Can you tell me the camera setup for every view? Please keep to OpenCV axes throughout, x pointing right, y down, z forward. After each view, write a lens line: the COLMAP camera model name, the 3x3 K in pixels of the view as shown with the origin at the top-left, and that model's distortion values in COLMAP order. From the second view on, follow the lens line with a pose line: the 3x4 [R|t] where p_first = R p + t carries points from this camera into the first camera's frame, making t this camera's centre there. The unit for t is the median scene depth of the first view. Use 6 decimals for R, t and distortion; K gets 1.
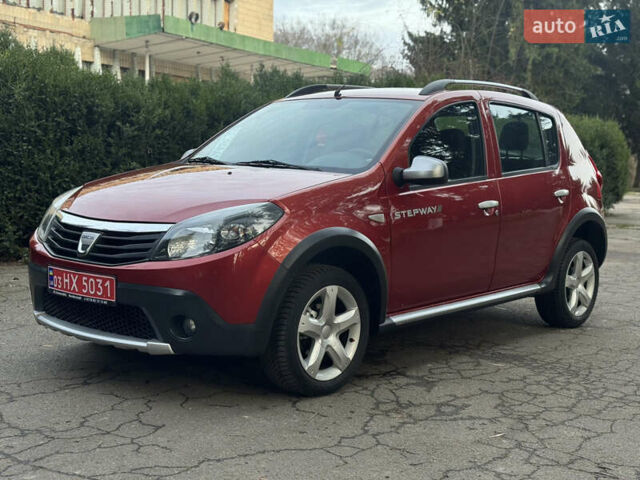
lens RADIAL K [[901.1, 0, 320.0], [0, 901.1, 240.0], [0, 0, 1]] dist [0.235202, -0.651160]
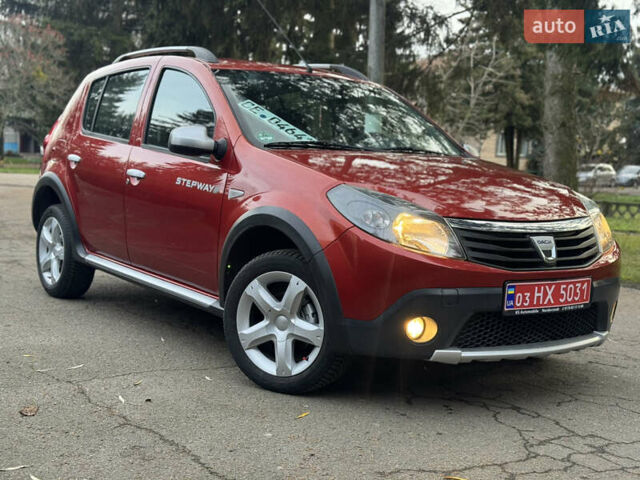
lens RADIAL K [[901.1, 0, 320.0], [0, 901.1, 240.0], [0, 0, 1]] dist [0.235202, -0.651160]
pose [[0.209497, -0.114807, 0.971046, -0.981964], [0.054254, 0.992918, 0.105688, -0.093725], [-0.976303, 0.030542, 0.214242, 0.858491]]
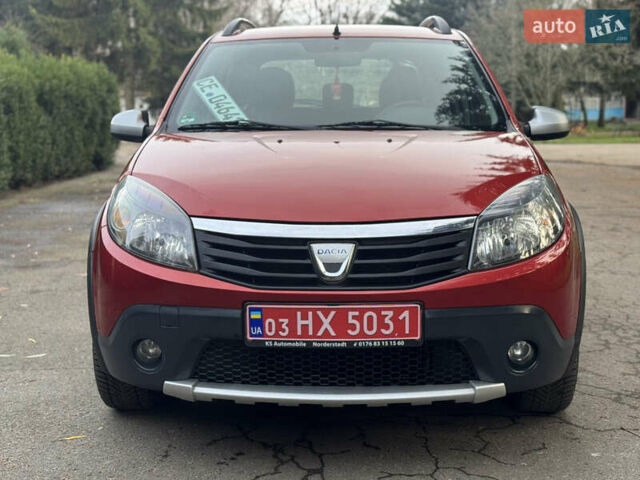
lens RADIAL K [[955.3, 0, 320.0], [0, 955.3, 240.0], [0, 0, 1]] dist [0.250416, -0.739652]
pose [[0.773713, -0.127172, 0.620641, -0.577870], [0.095911, 0.991867, 0.083672, -0.058729], [-0.626234, -0.005212, 0.779618, 0.391386]]
